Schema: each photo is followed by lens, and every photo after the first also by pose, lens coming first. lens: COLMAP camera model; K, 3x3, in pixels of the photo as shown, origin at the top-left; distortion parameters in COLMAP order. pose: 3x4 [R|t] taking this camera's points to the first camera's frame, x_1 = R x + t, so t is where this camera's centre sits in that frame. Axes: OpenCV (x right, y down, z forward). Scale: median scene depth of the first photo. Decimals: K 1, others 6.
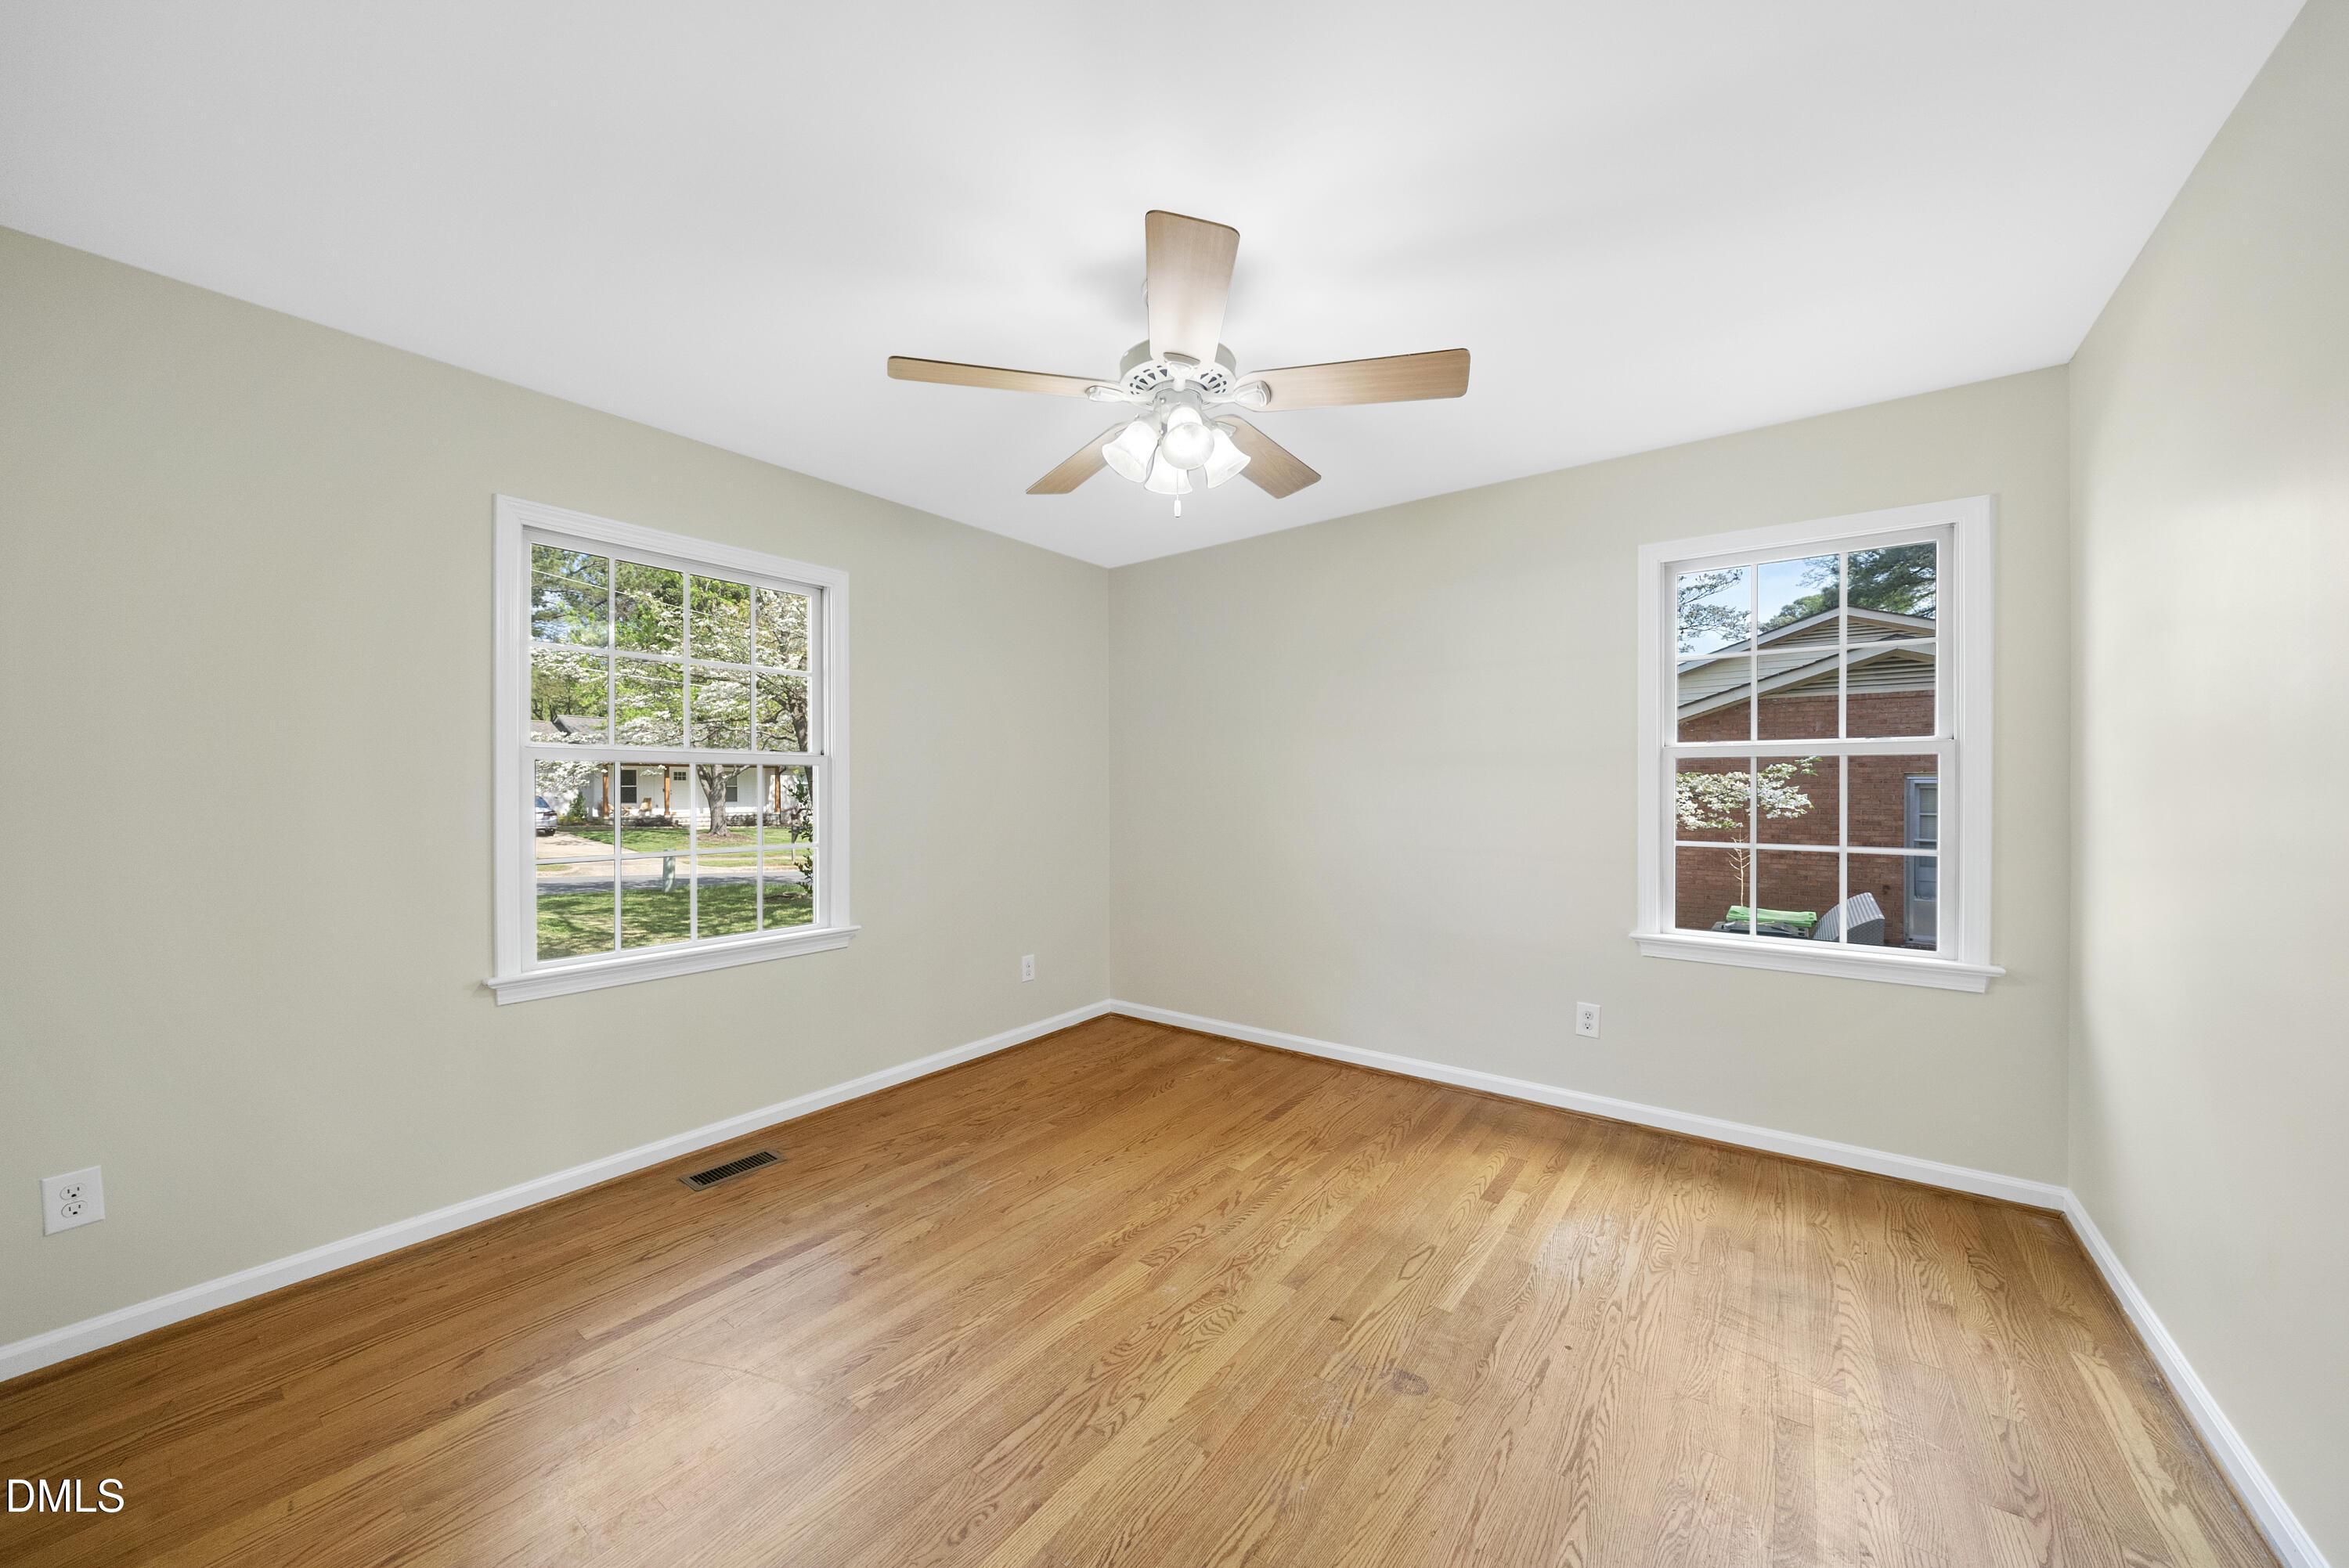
lens RADIAL K [[837.8, 0, 1172.0], [0, 837.8, 793.2], [0, 0, 1]] dist [-0.007642, -0.000157]
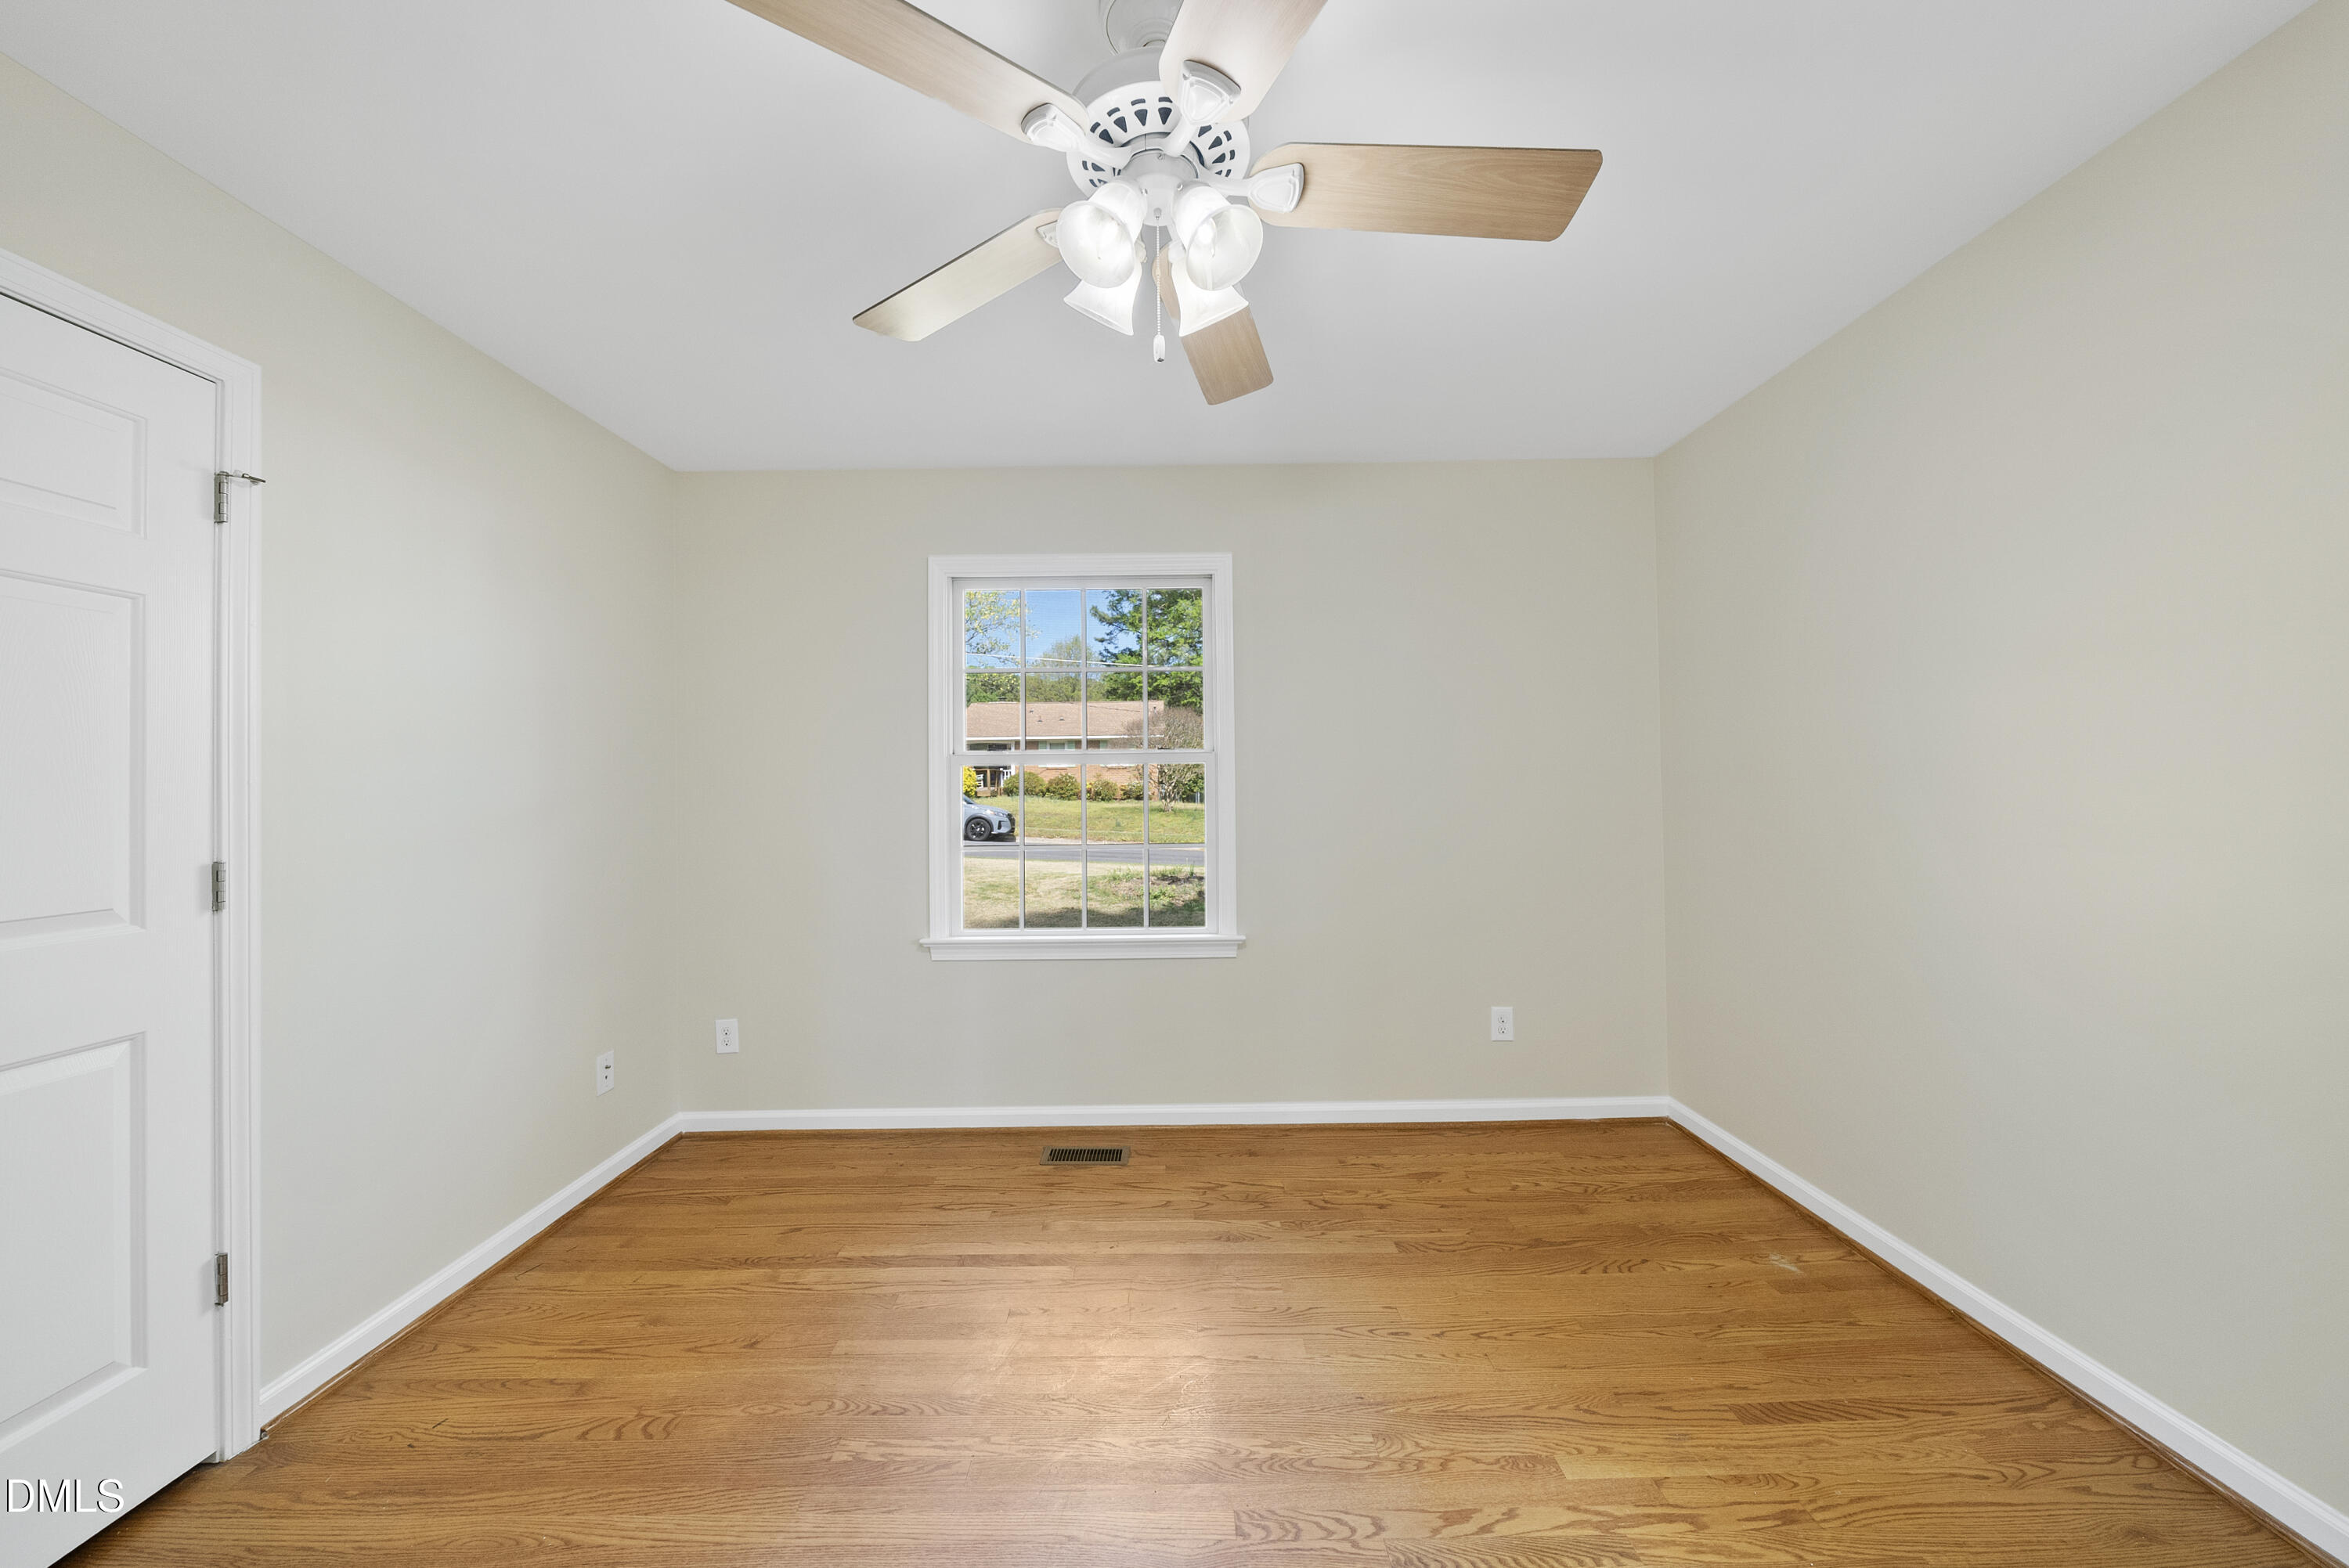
lens RADIAL K [[837.8, 0, 1172.0], [0, 837.8, 793.2], [0, 0, 1]] dist [-0.007642, -0.000157]
pose [[0.599609, 0.005298, -0.800275, 0.333659], [0.002198, 0.999963, 0.008267, -0.007420], [0.800290, -0.006716, 0.599576, 0.422969]]
